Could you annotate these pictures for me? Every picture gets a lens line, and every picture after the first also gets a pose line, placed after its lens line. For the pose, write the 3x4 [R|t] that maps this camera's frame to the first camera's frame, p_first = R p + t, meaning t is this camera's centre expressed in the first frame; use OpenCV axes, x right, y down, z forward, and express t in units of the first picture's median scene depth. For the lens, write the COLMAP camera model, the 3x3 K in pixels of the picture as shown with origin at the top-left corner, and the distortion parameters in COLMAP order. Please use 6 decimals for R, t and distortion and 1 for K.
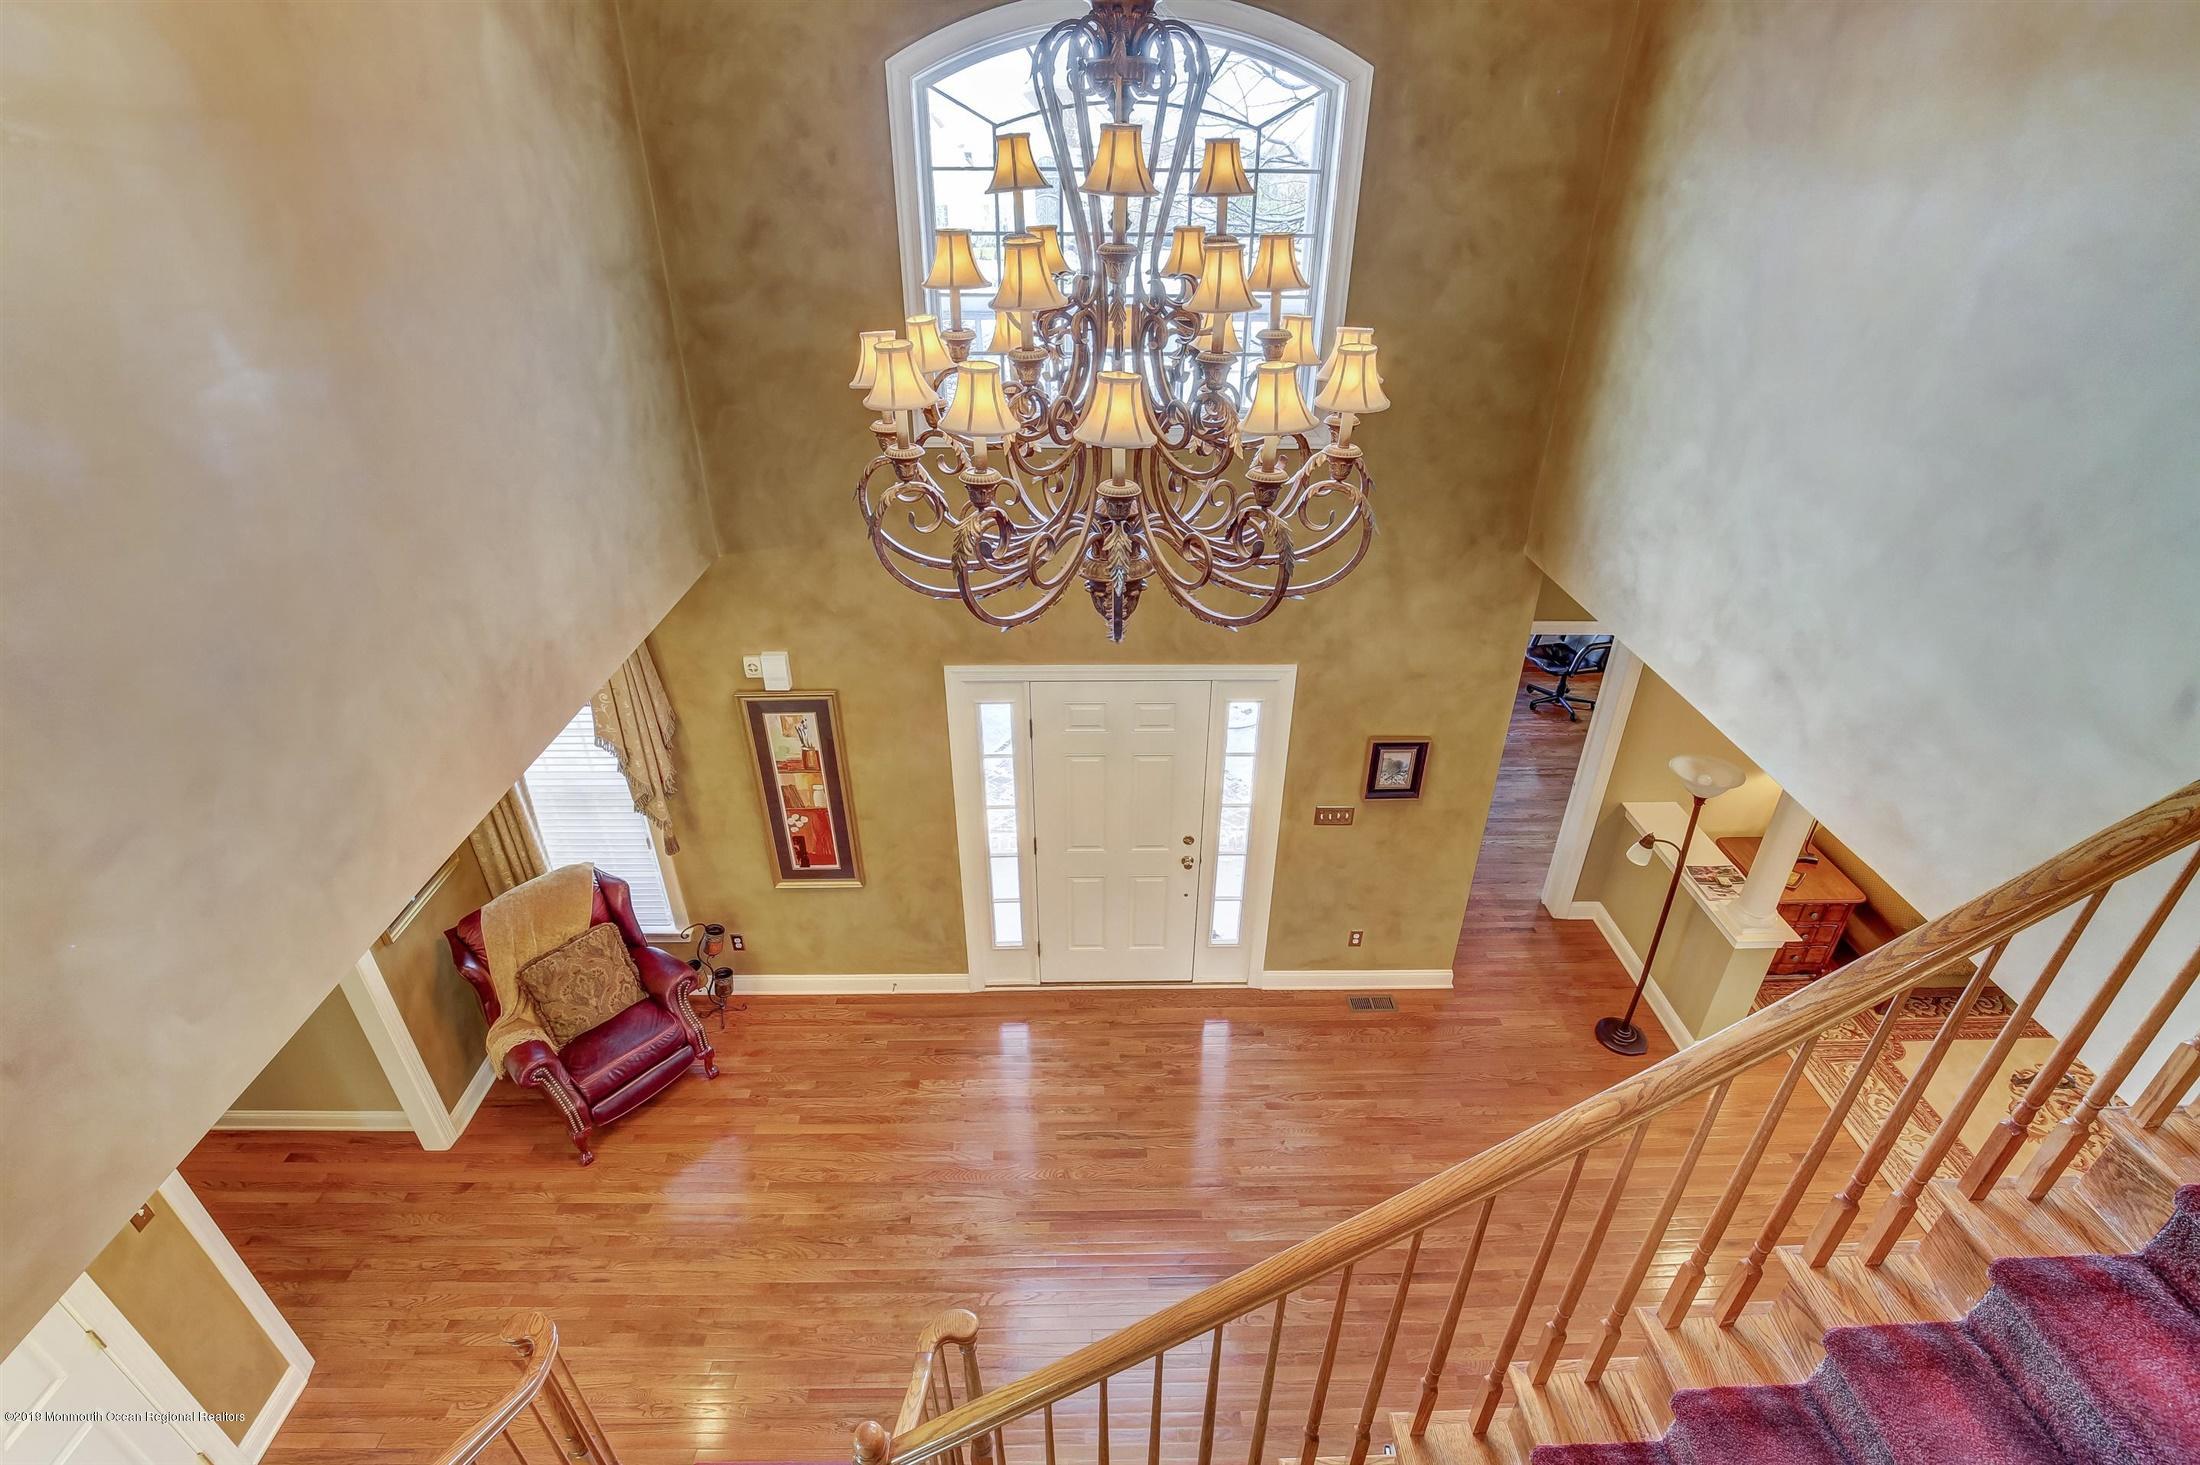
lens RADIAL K [[1001.5, 0, 1102.7], [0, 1001.5, 731.1], [0, 0, 1]] dist [-0.024183, 0.005327]
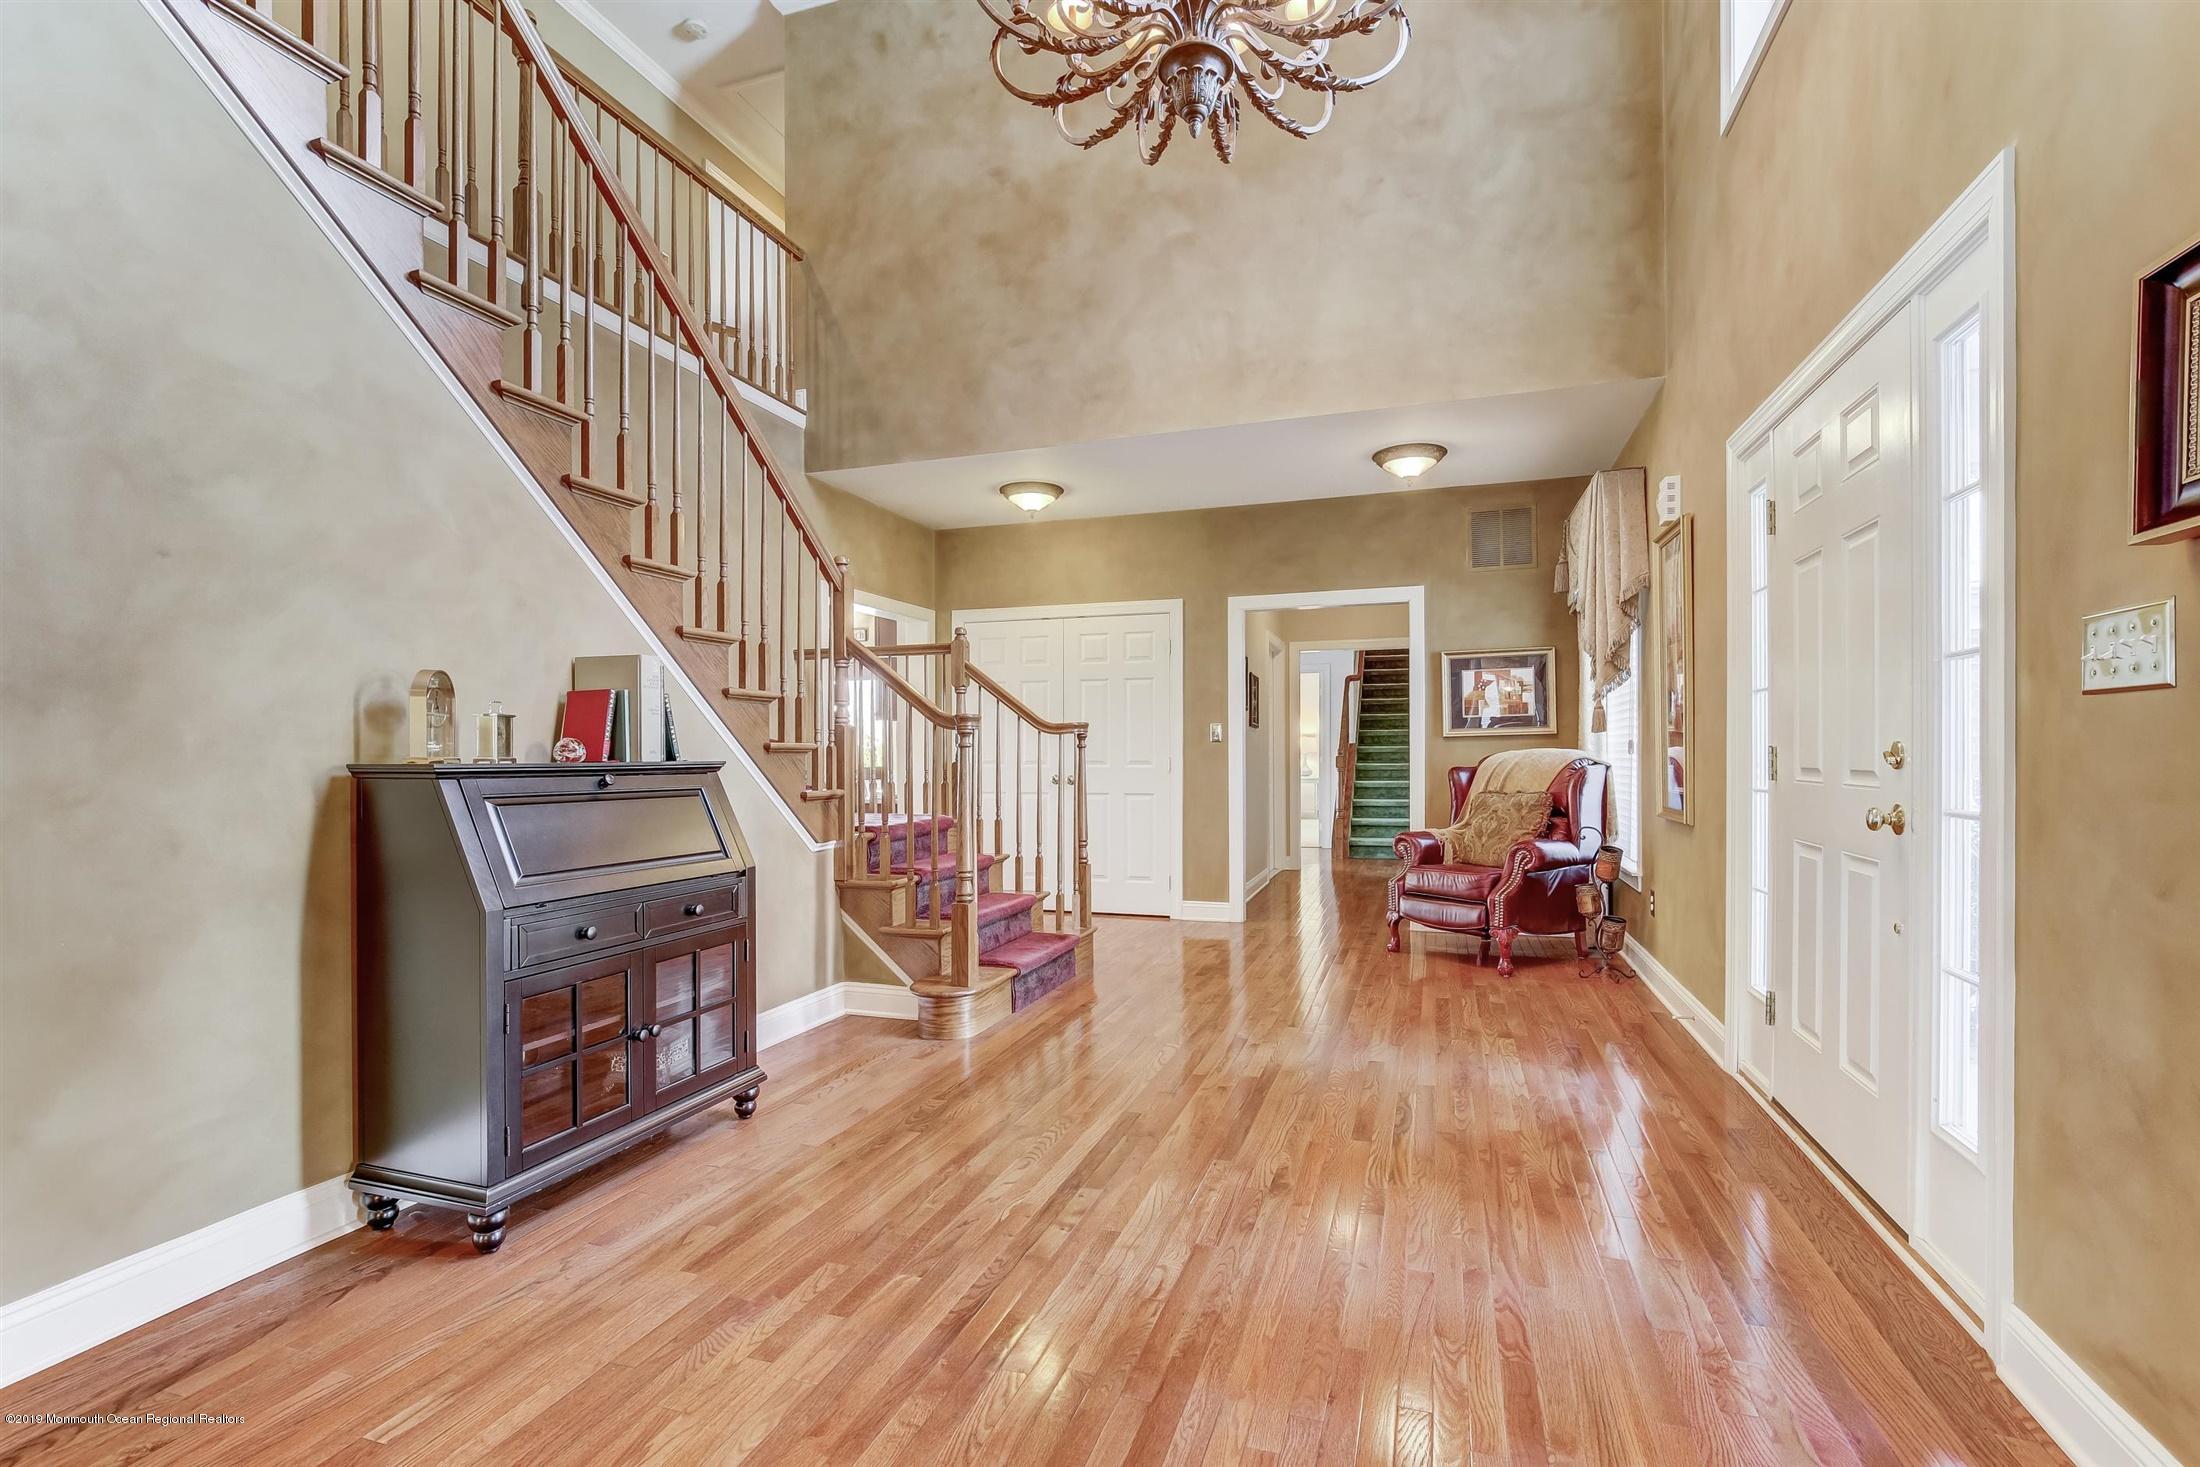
lens RADIAL K [[1001.5, 0, 1100.0], [0, 1001.5, 750.3], [0, 0, 1]] dist [-0.024183, 0.005327]
pose [[-0.326098, -0.001023, -0.945336, 0.647916], [-0.461159, 0.873112, 0.158135, 0.220000], [0.825223, 0.487518, -0.285192, 0.963719]]
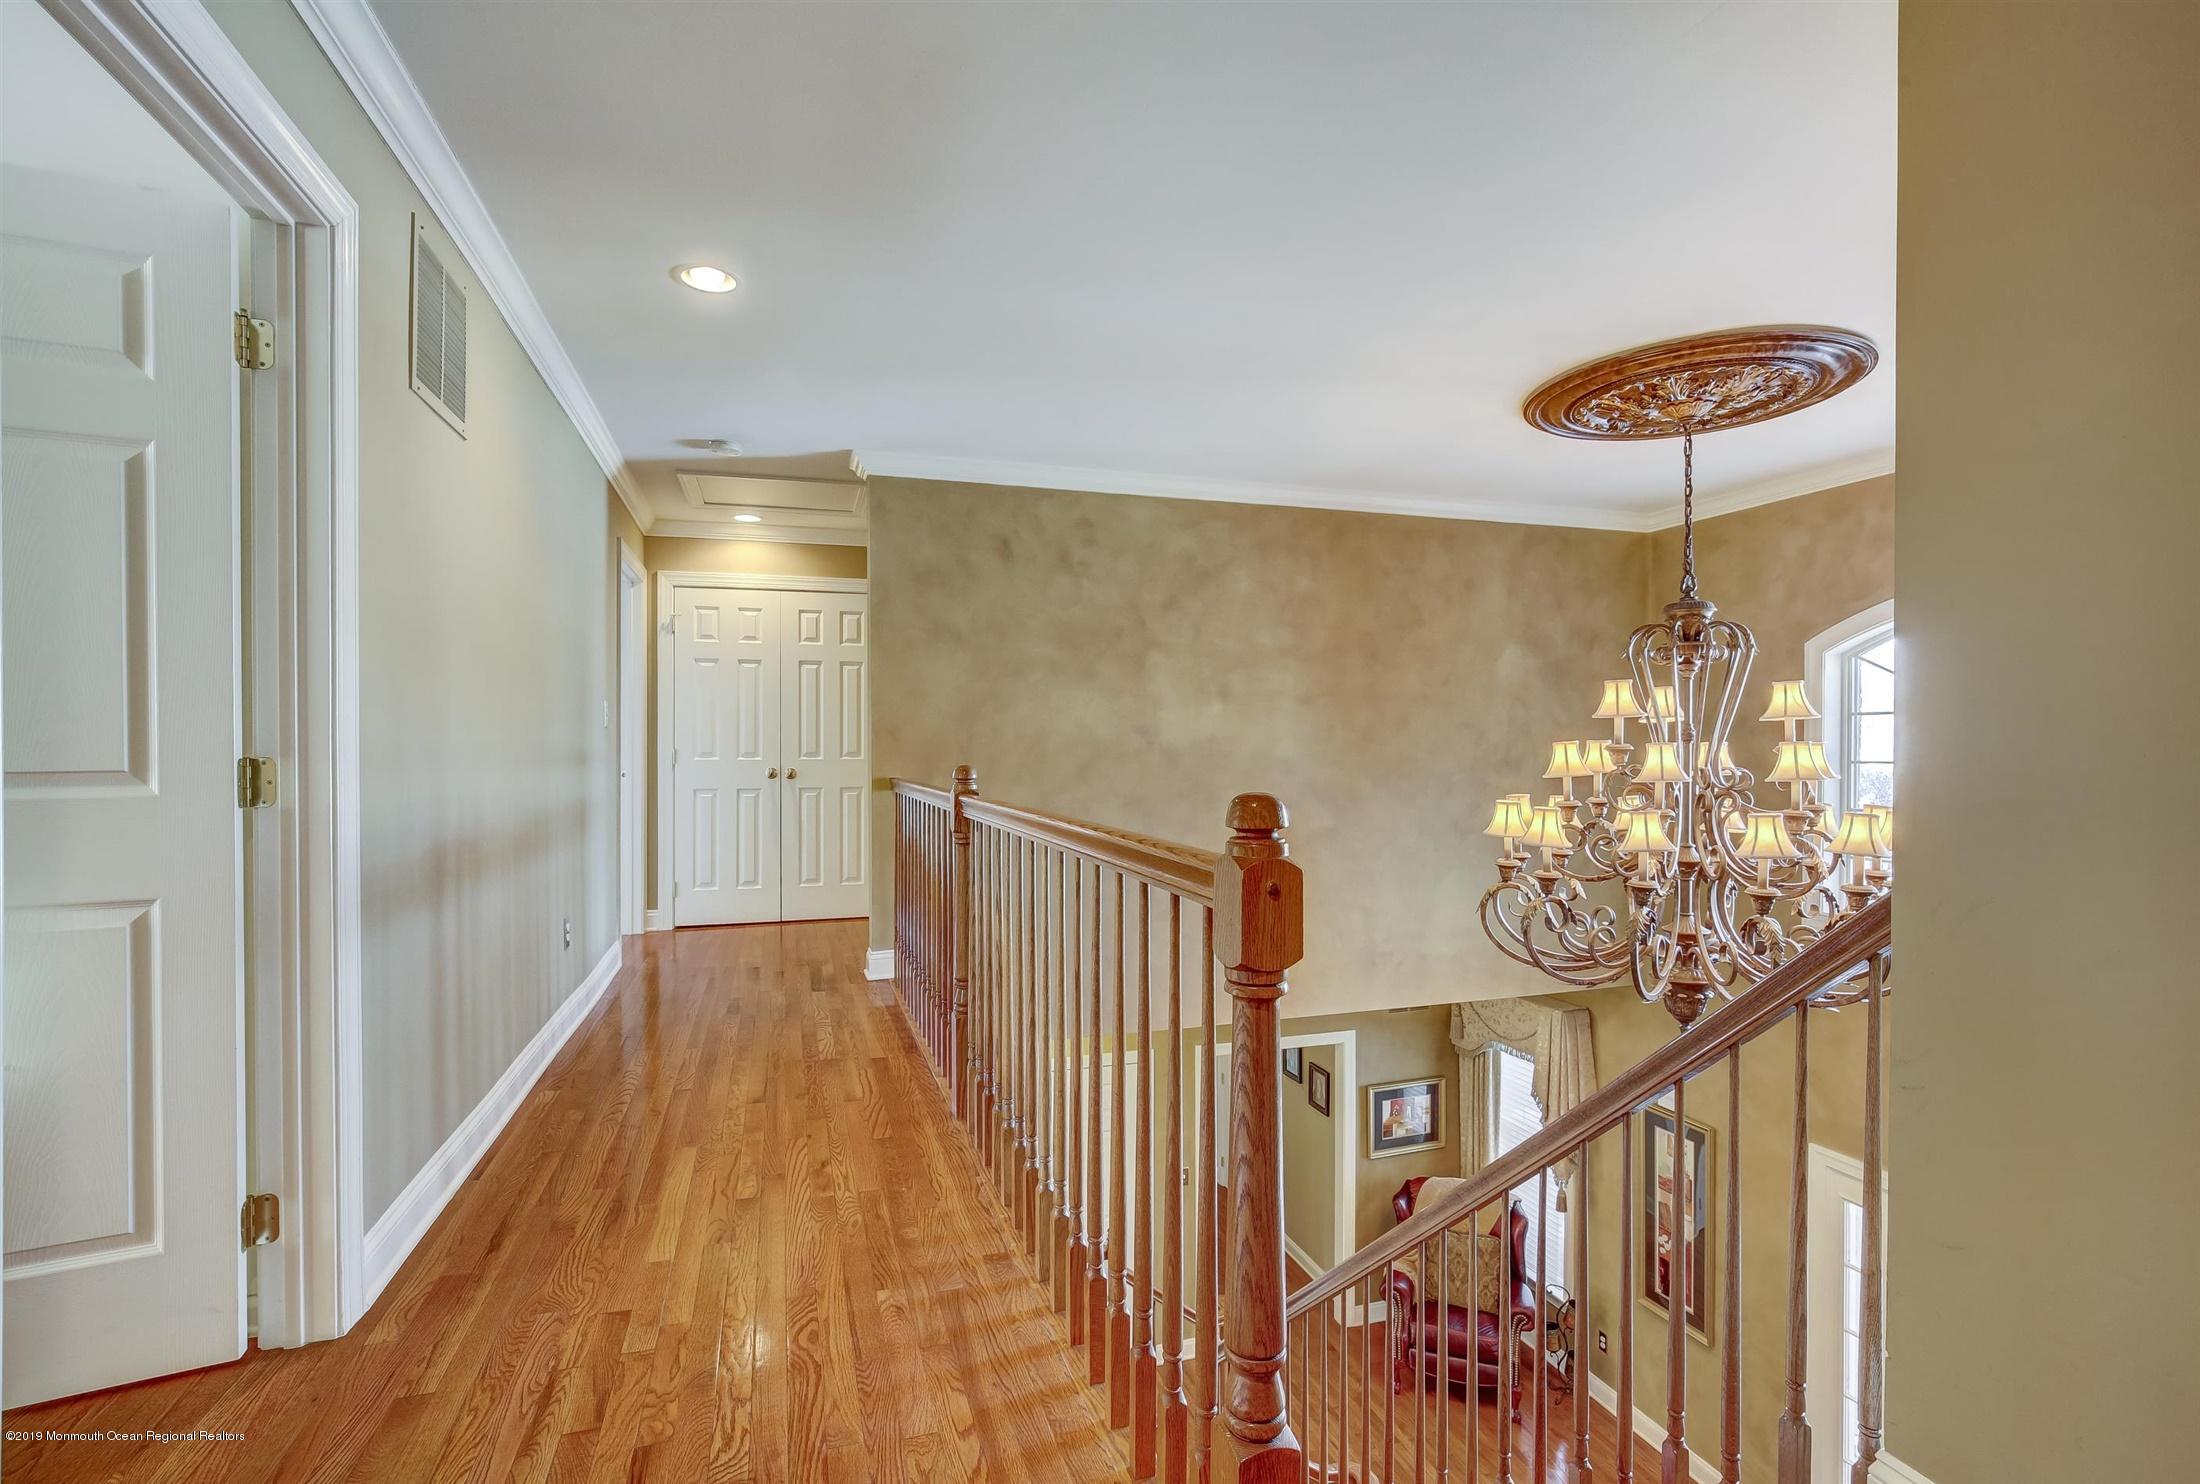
lens RADIAL K [[1001.5, 0, 1091.6], [0, 1001.5, 744.9], [0, 0, 1]] dist [-0.024183, 0.005327]
pose [[0.282748, -0.002457, -0.959191, 0.625462], [-0.469057, 0.871920, -0.140501, 0.070255], [0.836684, 0.489641, 0.245381, -0.060218]]
